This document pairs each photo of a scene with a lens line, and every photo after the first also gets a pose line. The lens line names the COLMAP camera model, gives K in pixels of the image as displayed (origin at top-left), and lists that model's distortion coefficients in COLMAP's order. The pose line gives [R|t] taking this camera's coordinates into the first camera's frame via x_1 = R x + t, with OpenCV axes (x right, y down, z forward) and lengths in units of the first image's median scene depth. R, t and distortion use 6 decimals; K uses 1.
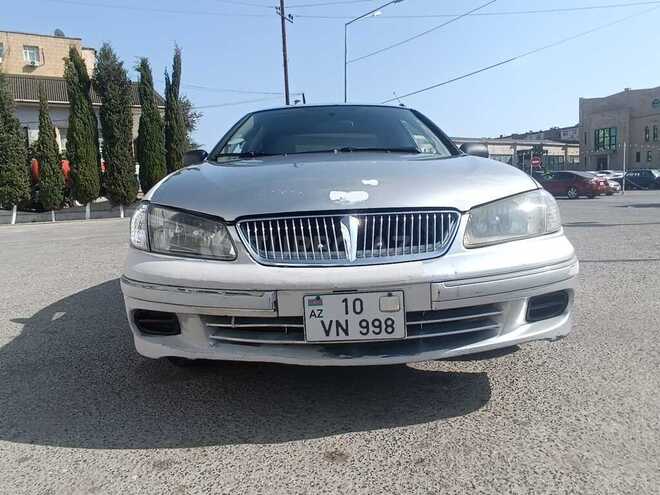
lens RADIAL K [[500.5, 0, 328.6], [0, 500.5, 233.9], [0, 0, 1]] dist [-0.001781, -0.011923]
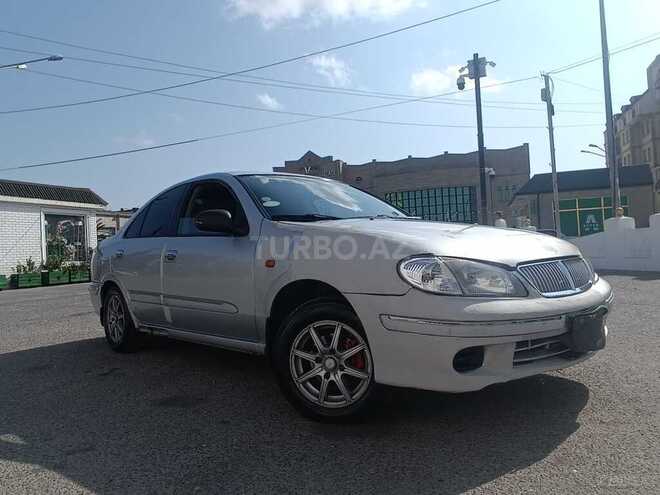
lens RADIAL K [[500.5, 0, 328.6], [0, 500.5, 233.9], [0, 0, 1]] dist [-0.001781, -0.011923]
pose [[0.740073, 0.021940, 0.672169, -1.338691], [0.076211, 0.990294, -0.116233, 0.003484], [-0.668195, 0.137247, 0.731218, 0.339030]]
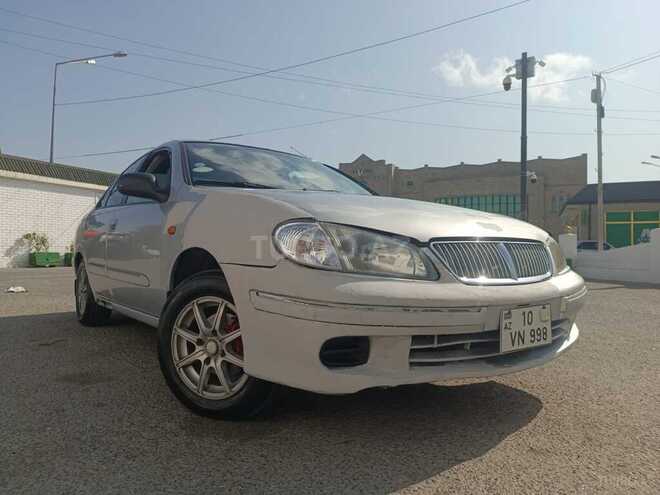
lens RADIAL K [[478.3, 0, 330.2], [0, 478.3, 244.8], [0, 0, 1]] dist [0.016525, -0.009572]
pose [[0.805812, 0.051830, 0.589899, -0.871499], [0.009658, 0.994880, -0.100605, 0.071774], [-0.592092, 0.086766, 0.801186, 0.311940]]
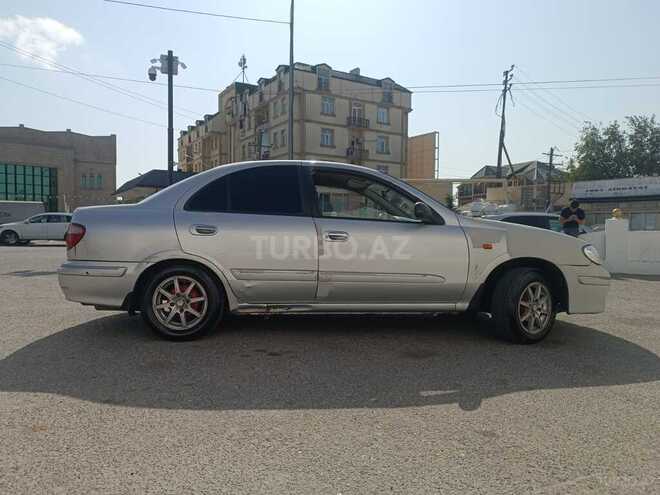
lens RADIAL K [[478.3, 0, 330.2], [0, 478.3, 244.8], [0, 0, 1]] dist [0.016525, -0.009572]
pose [[-0.040348, 0.008881, 0.999146, -2.510217], [0.070633, 0.997484, -0.006014, -0.137669], [-0.996686, 0.070330, -0.040873, 2.311984]]
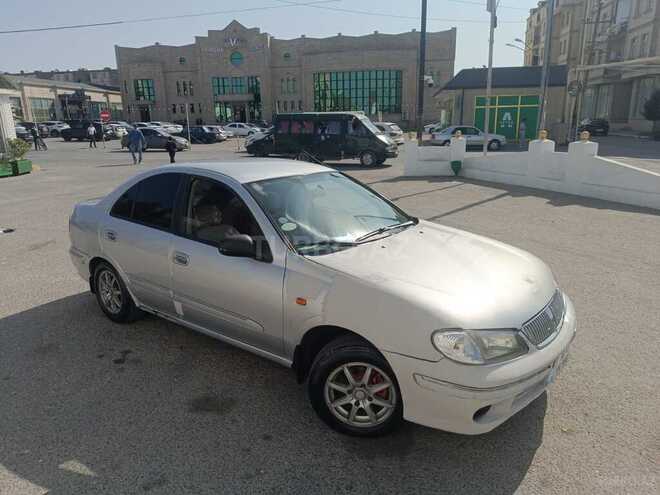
lens RADIAL K [[478.3, 0, 330.2], [0, 478.3, 244.8], [0, 0, 1]] dist [0.016525, -0.009572]
pose [[0.624878, -0.169569, 0.762085, -1.577481], [0.056390, 0.983382, 0.172571, -0.545667], [-0.778683, -0.064862, 0.624055, 0.505853]]
